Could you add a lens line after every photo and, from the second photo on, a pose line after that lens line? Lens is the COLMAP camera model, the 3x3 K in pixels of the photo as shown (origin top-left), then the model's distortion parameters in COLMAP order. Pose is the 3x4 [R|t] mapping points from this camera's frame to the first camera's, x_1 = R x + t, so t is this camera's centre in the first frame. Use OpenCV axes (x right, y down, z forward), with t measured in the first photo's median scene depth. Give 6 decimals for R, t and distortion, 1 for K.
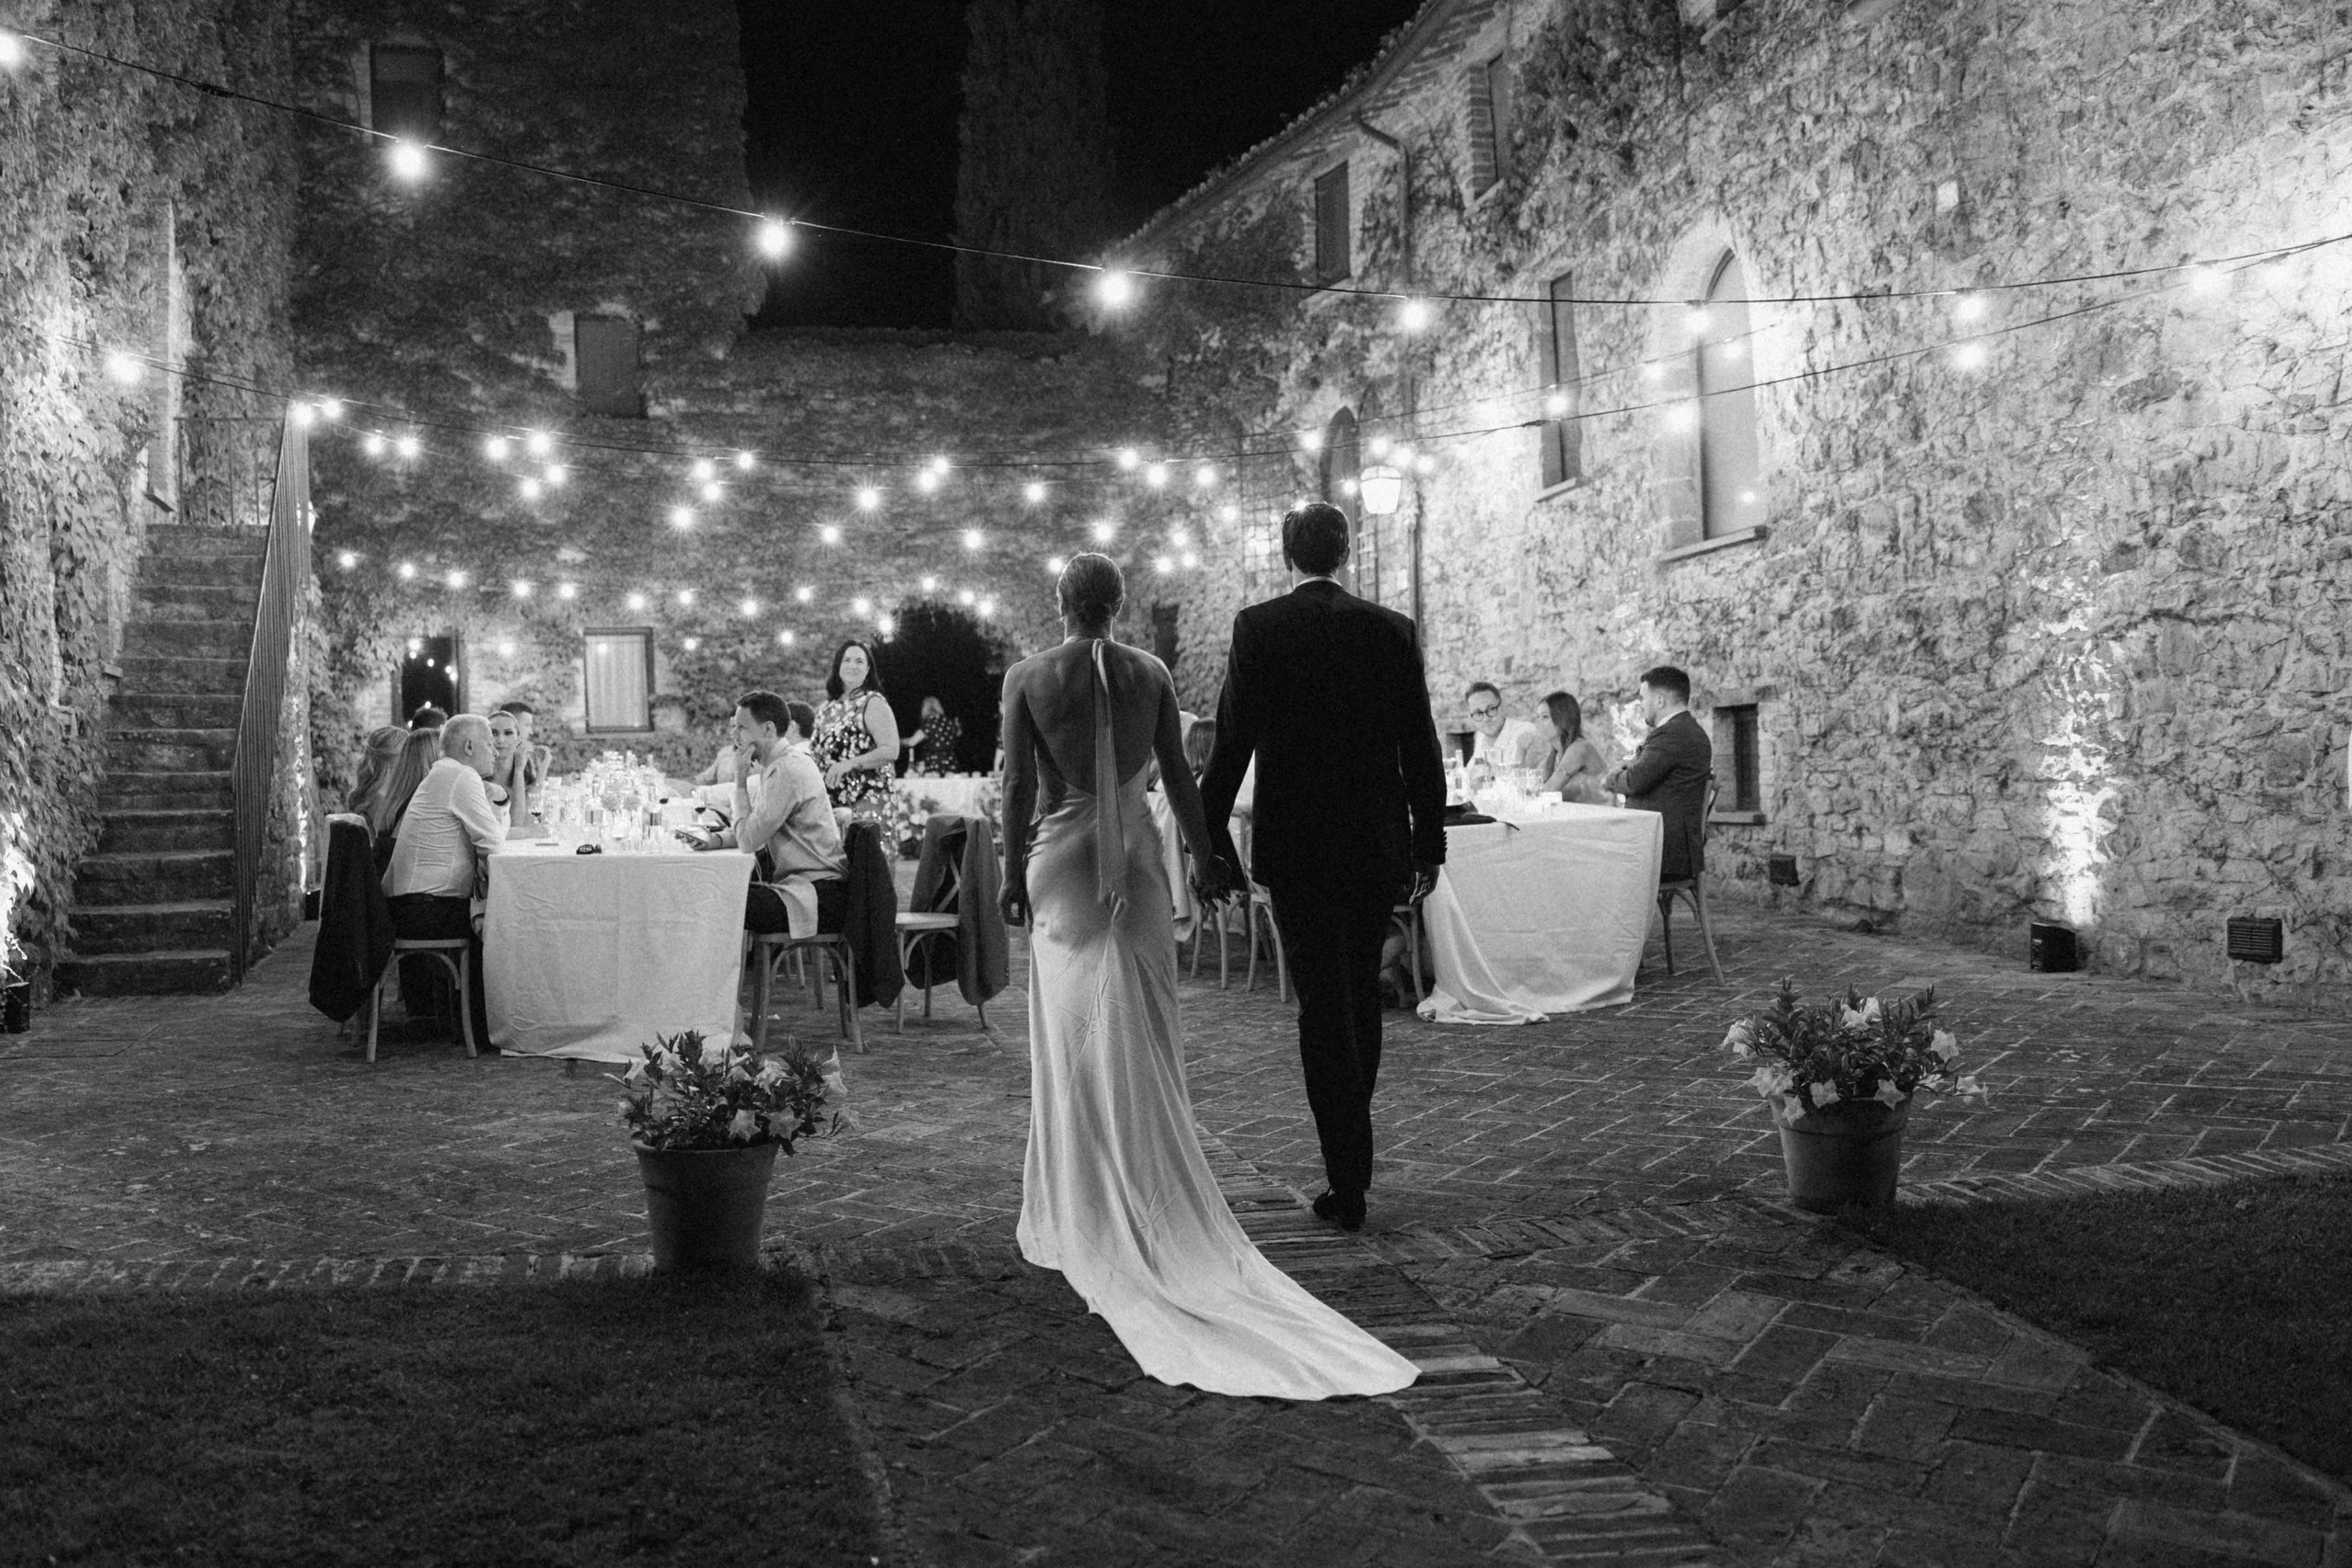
lens RADIAL K [[2178.5, 0, 973.4], [0, 2178.5, 820.0], [0, 0, 1]] dist [-0.006876, 0.000000]
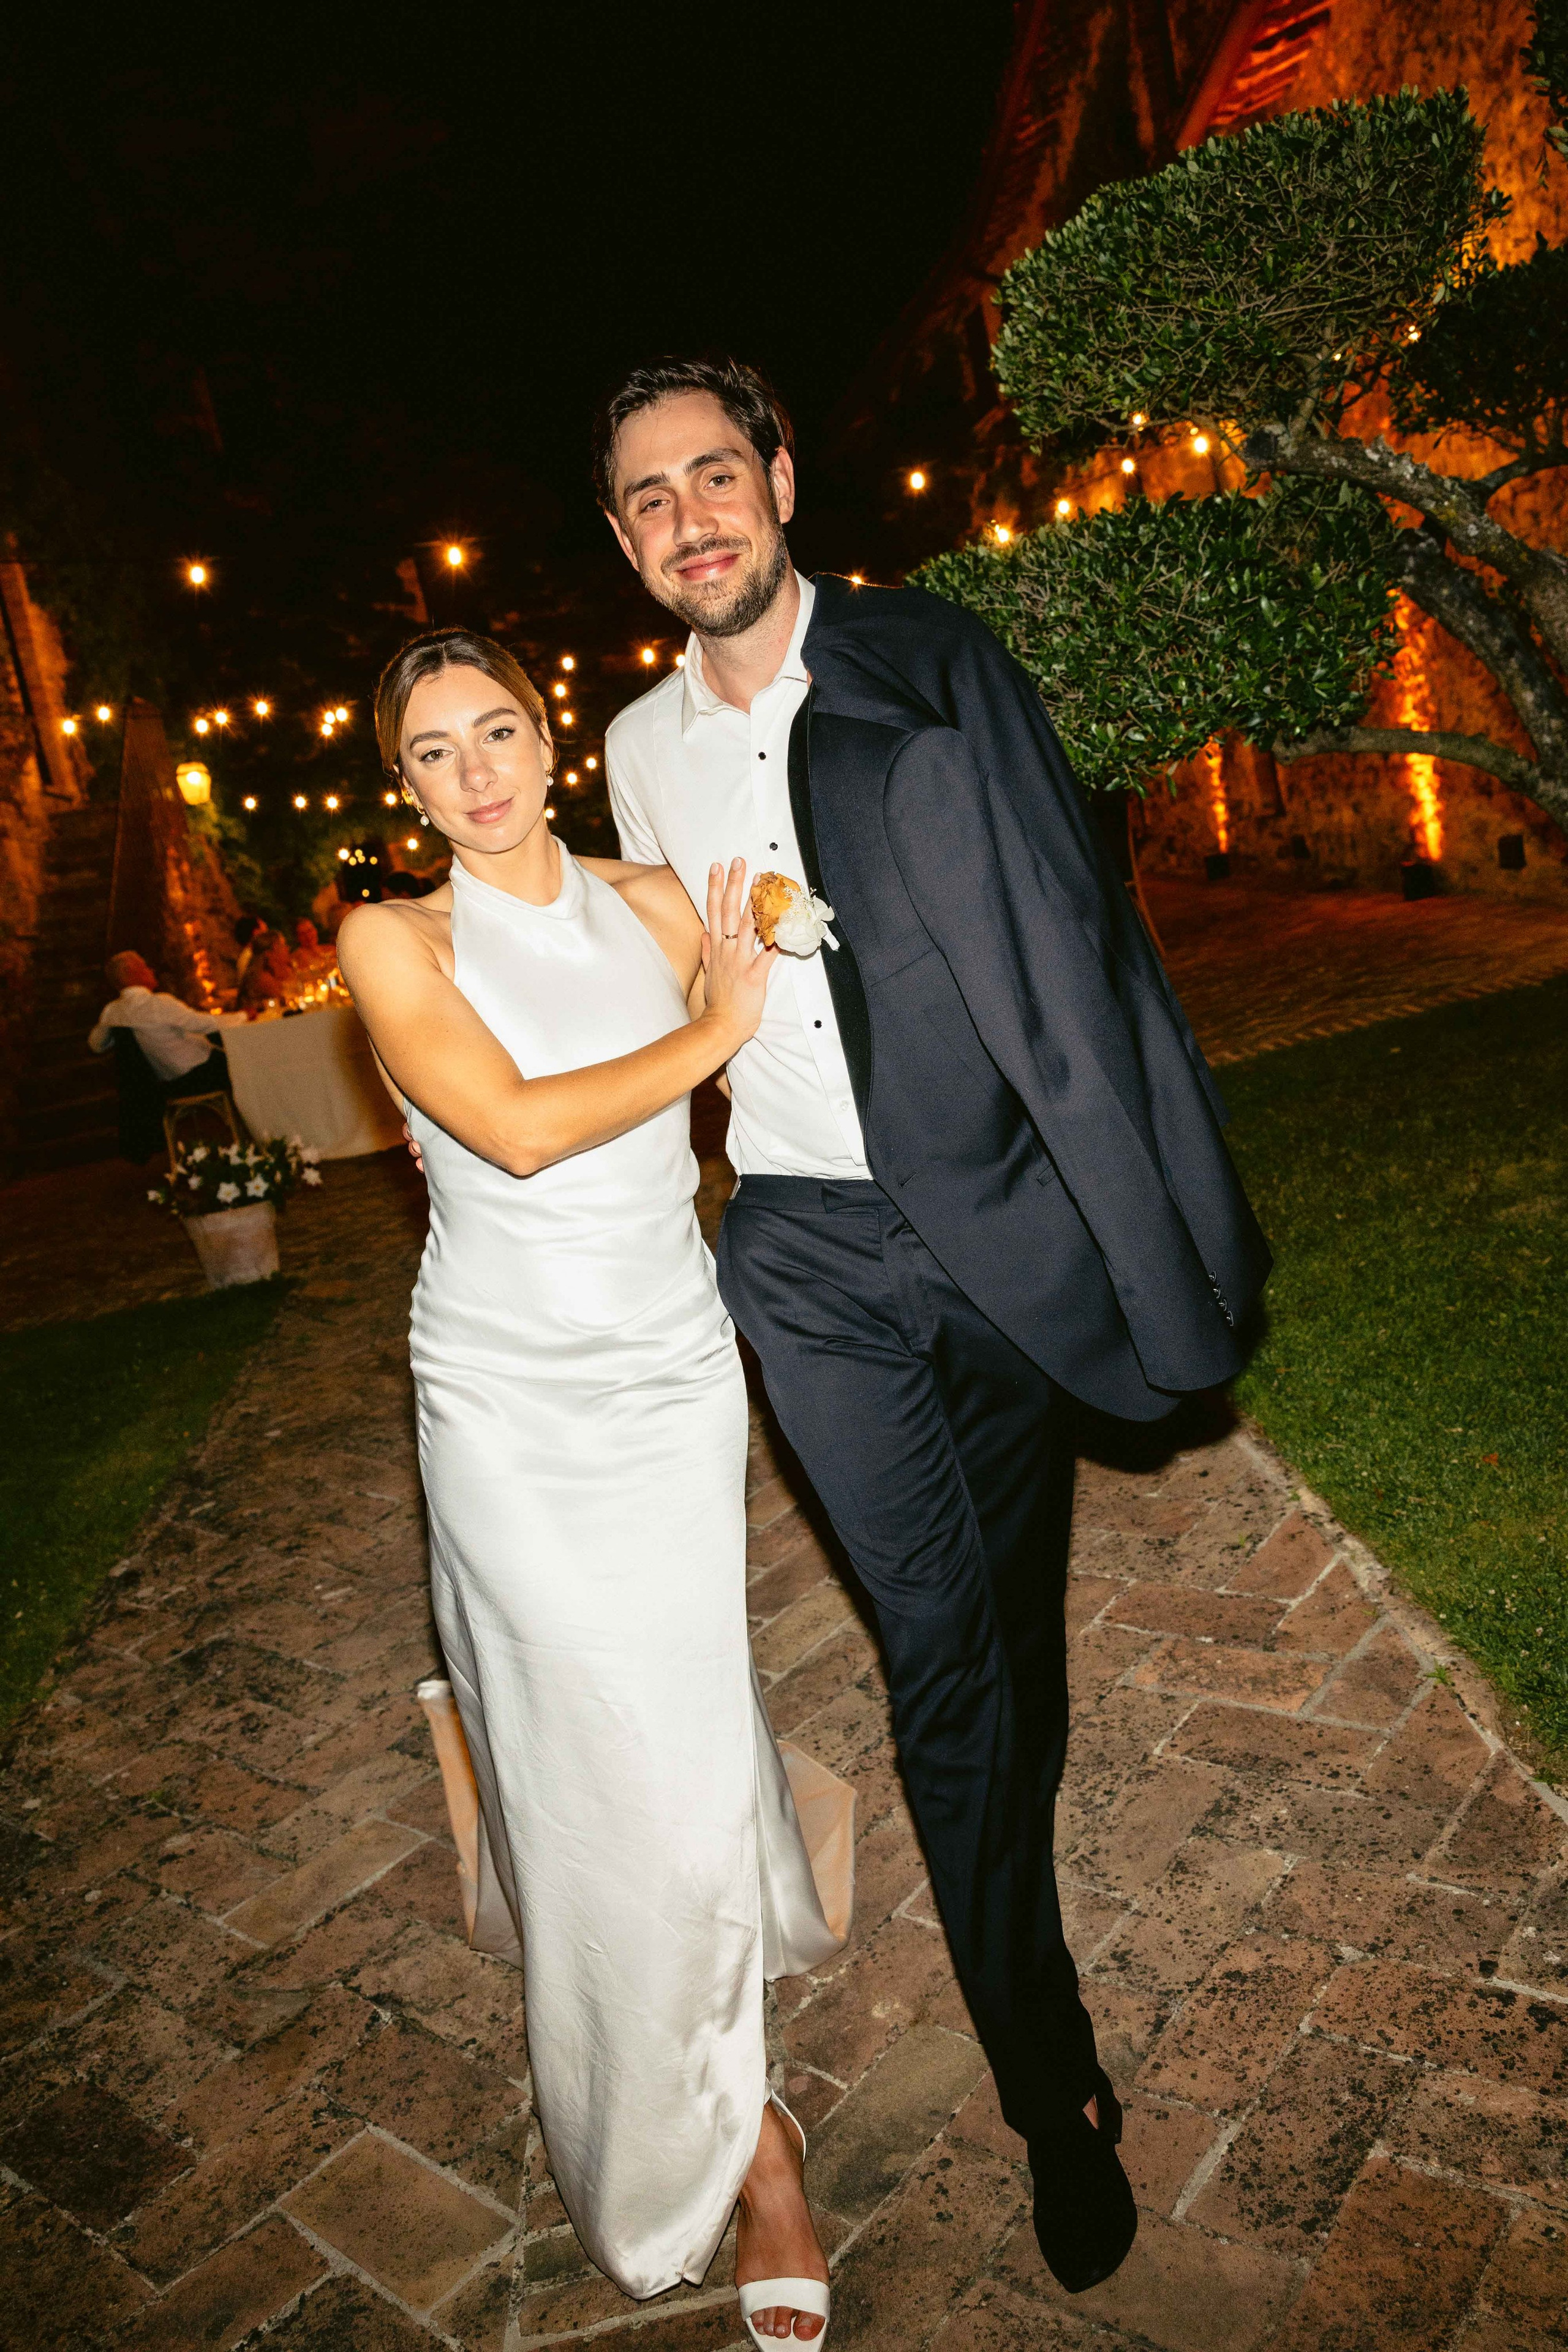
lens RADIAL K [[1844.8, 0, 815.1], [0, 1844.8, 1181.6], [0, 0, 1]] dist [0.000049, 0.015074]
pose [[0.979015, -0.167021, -0.116764, 0.150896], [0.182458, 0.973597, 0.137177, 0.010496], [0.090770, -0.155603, 0.983640, -0.084431]]
